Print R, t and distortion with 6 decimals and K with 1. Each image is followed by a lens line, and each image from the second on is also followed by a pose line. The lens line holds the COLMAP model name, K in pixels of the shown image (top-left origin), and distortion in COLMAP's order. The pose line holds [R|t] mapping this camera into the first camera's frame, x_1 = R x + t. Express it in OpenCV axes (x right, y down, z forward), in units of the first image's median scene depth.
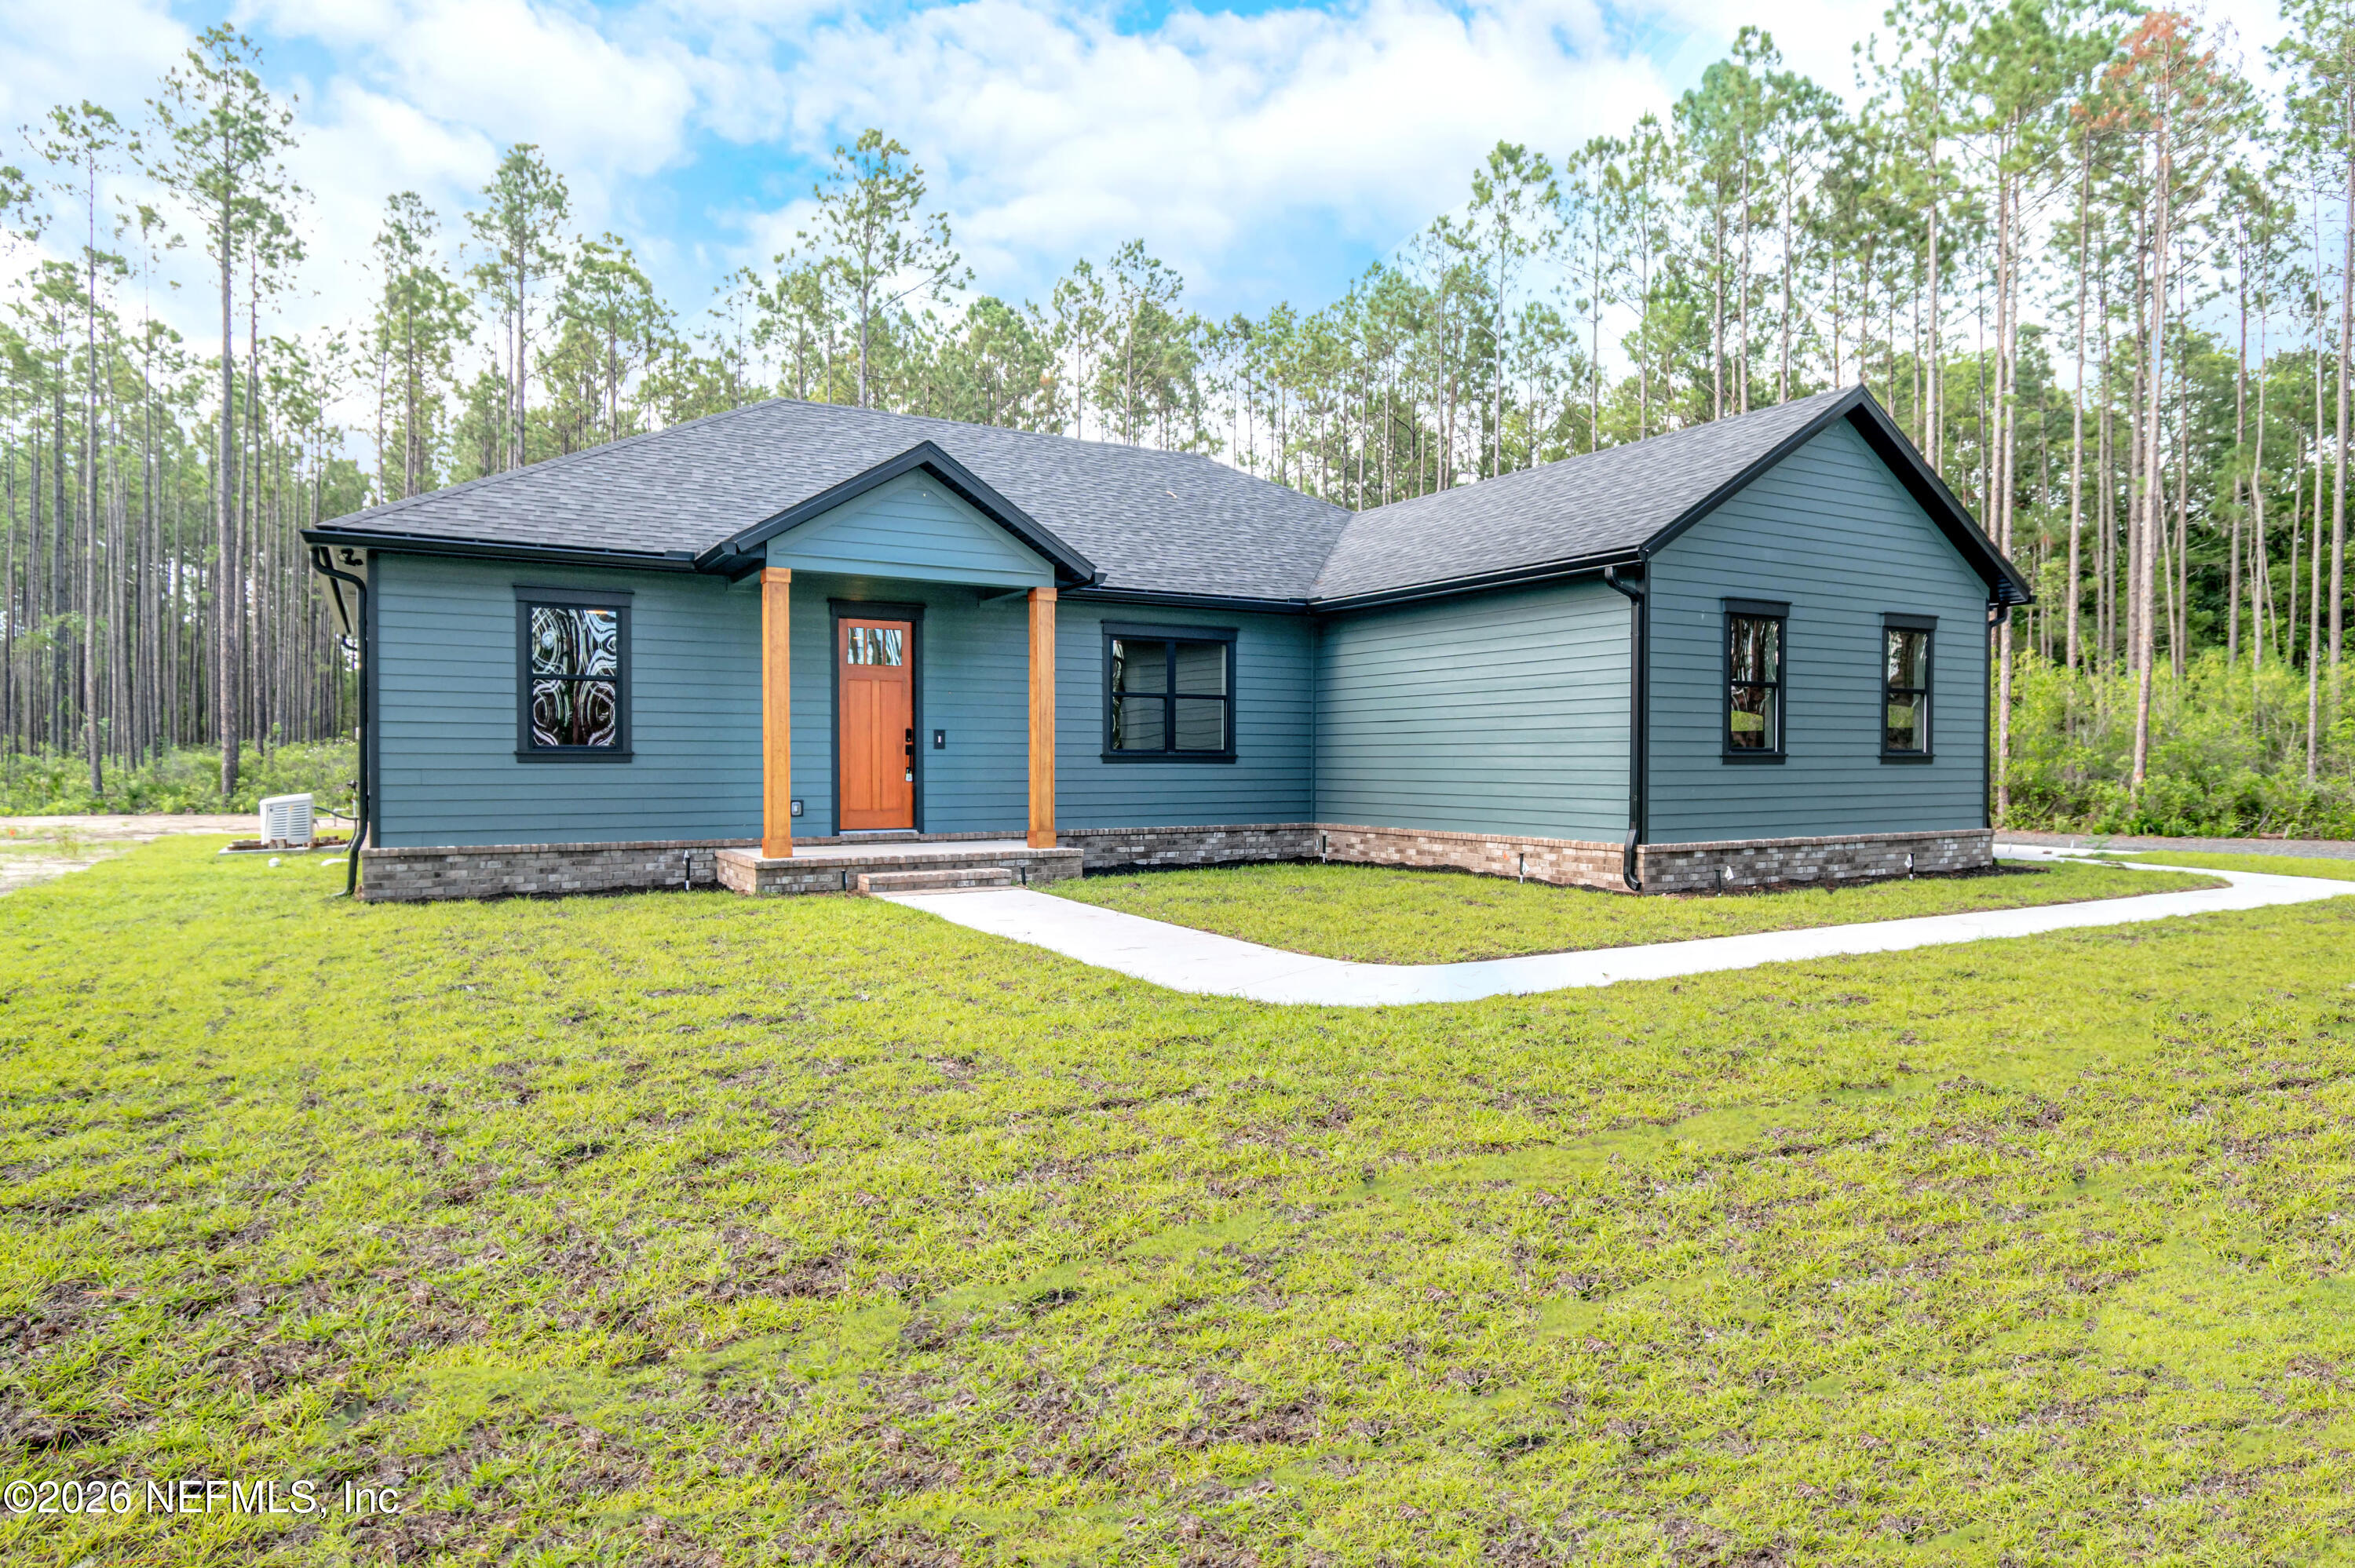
lens RADIAL K [[1332.3, 0, 1177.5], [0, 1332.3, 784.0], [0, 0, 1]] dist [0.002650, 0.000456]
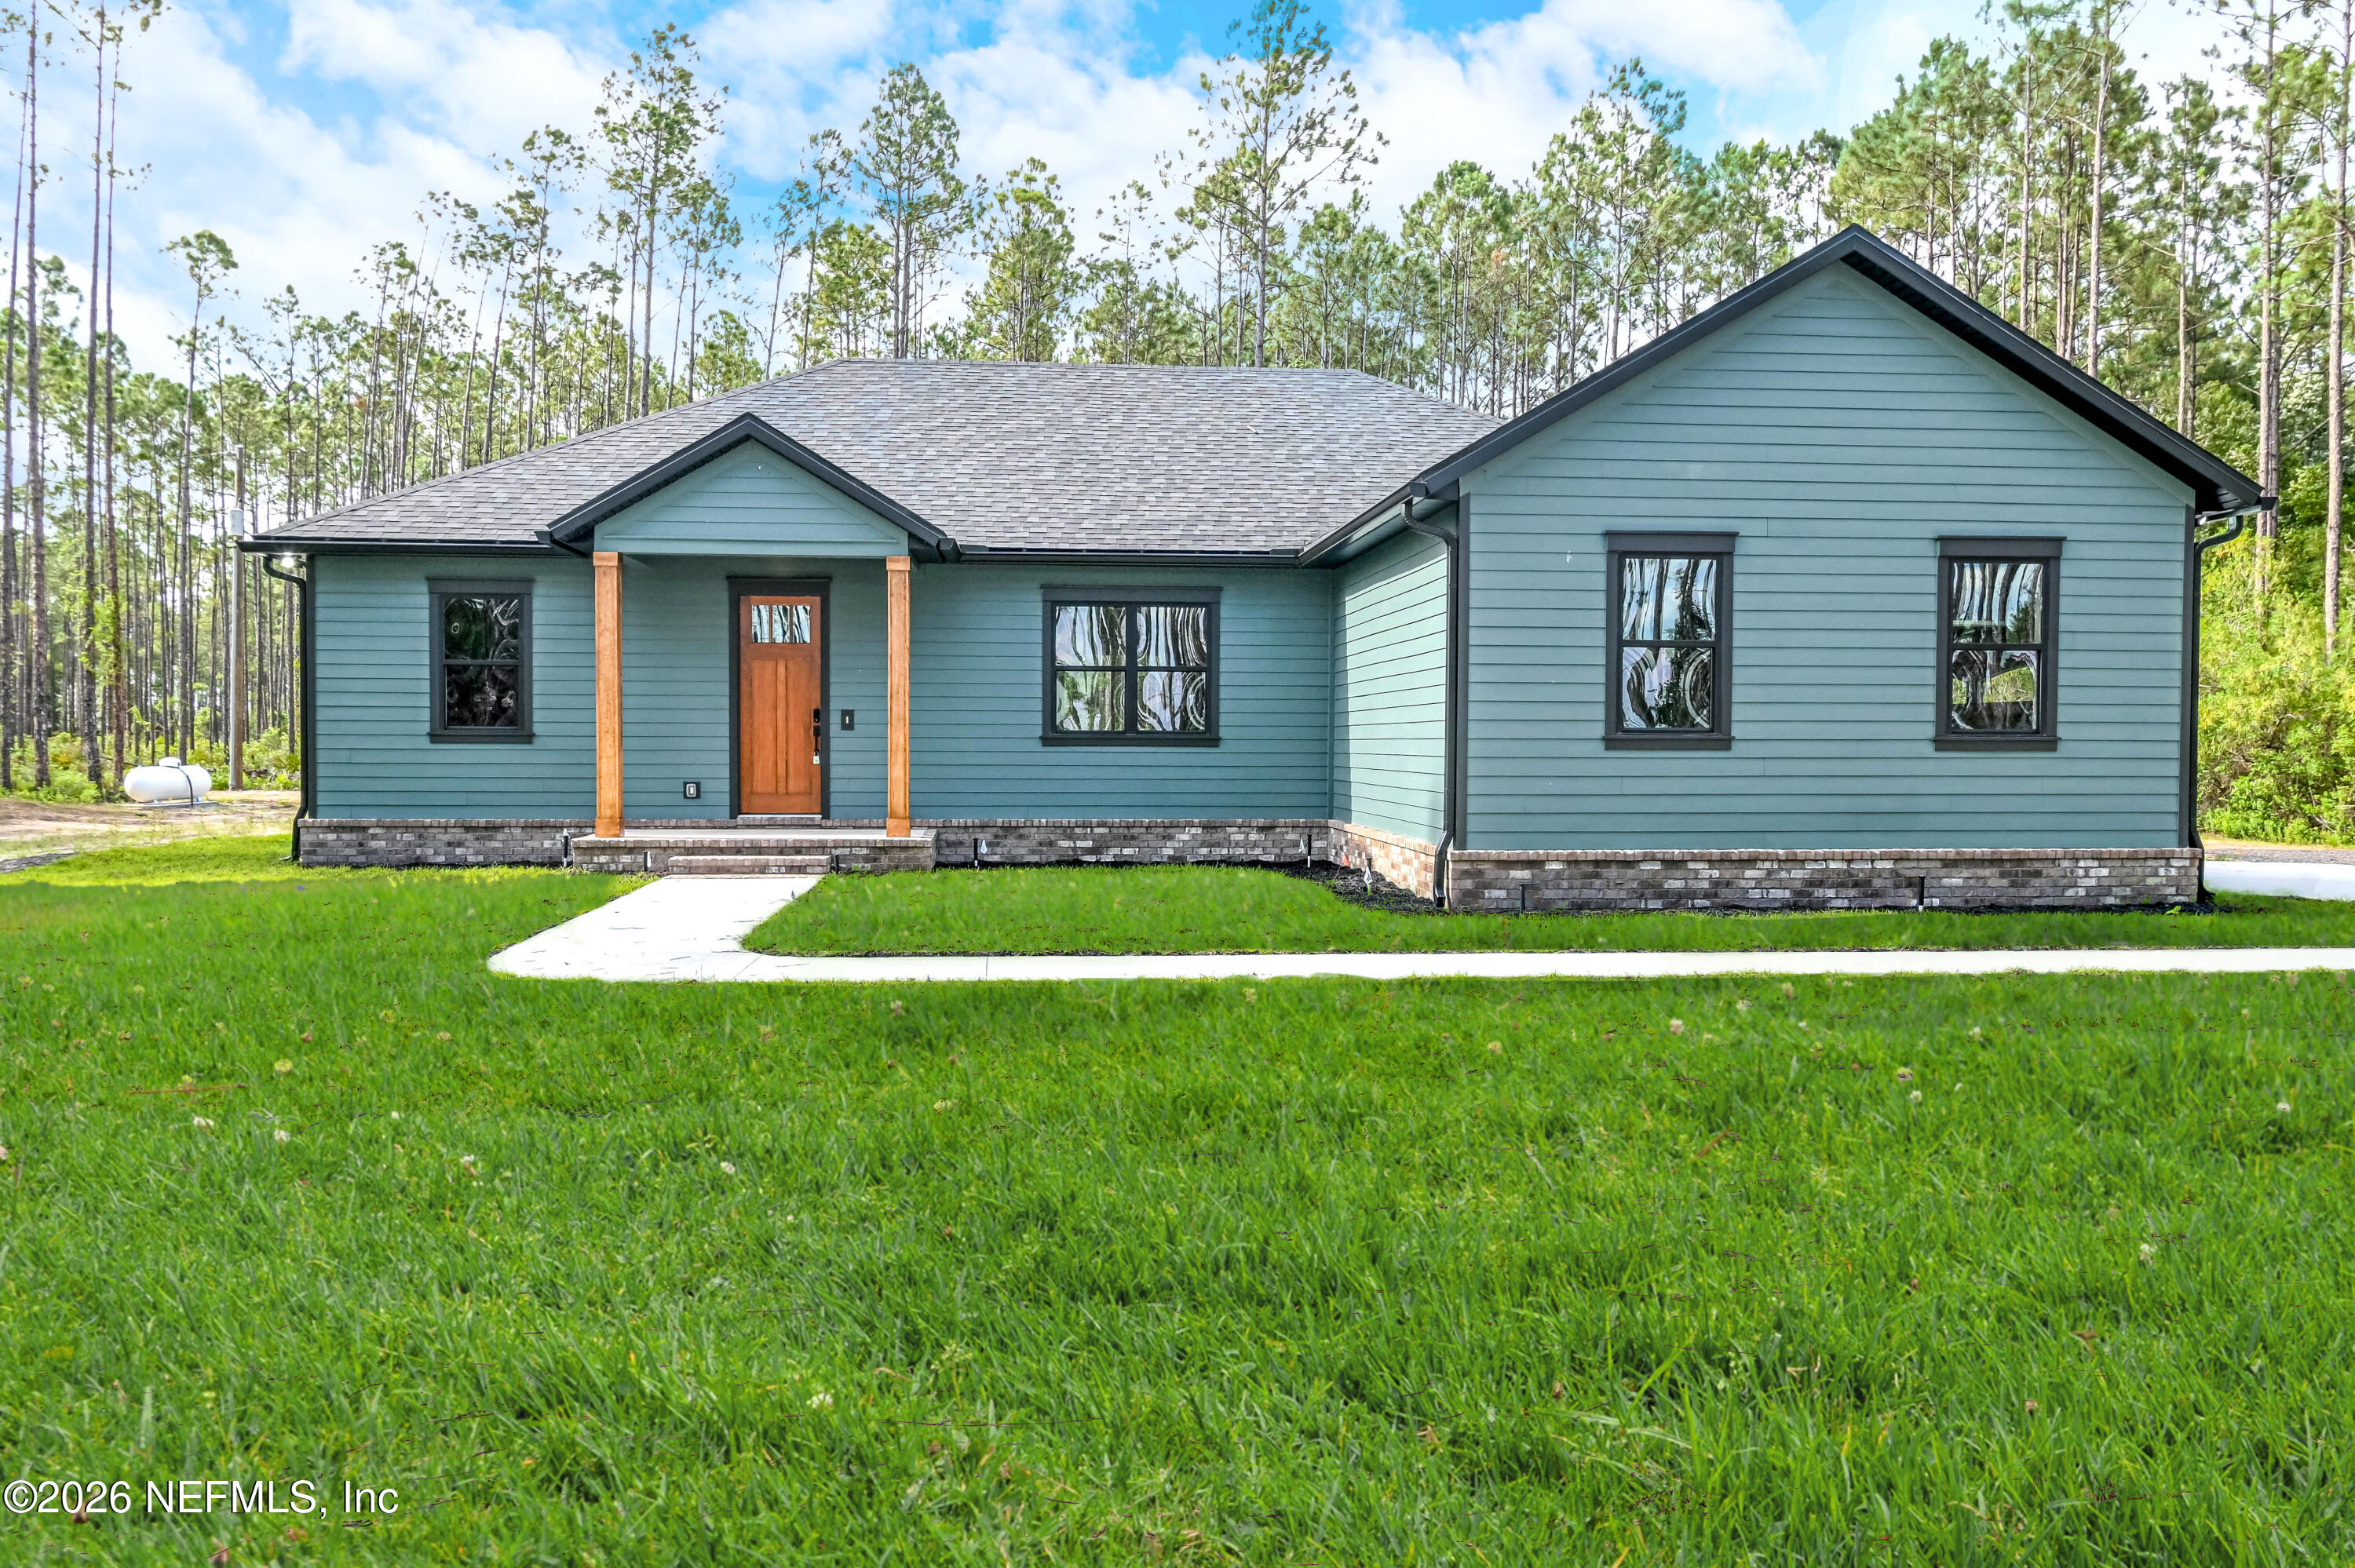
lens RADIAL K [[1708.5, 0, 1177.5], [0, 1708.5, 784.0], [0, 0, 1]] dist [0.026010, -0.000550]
pose [[0.903495, 0.012964, -0.428403, 0.578758], [-0.010642, 0.999913, 0.007814, -0.000144], [0.428467, -0.002501, 0.903554, 0.004084]]
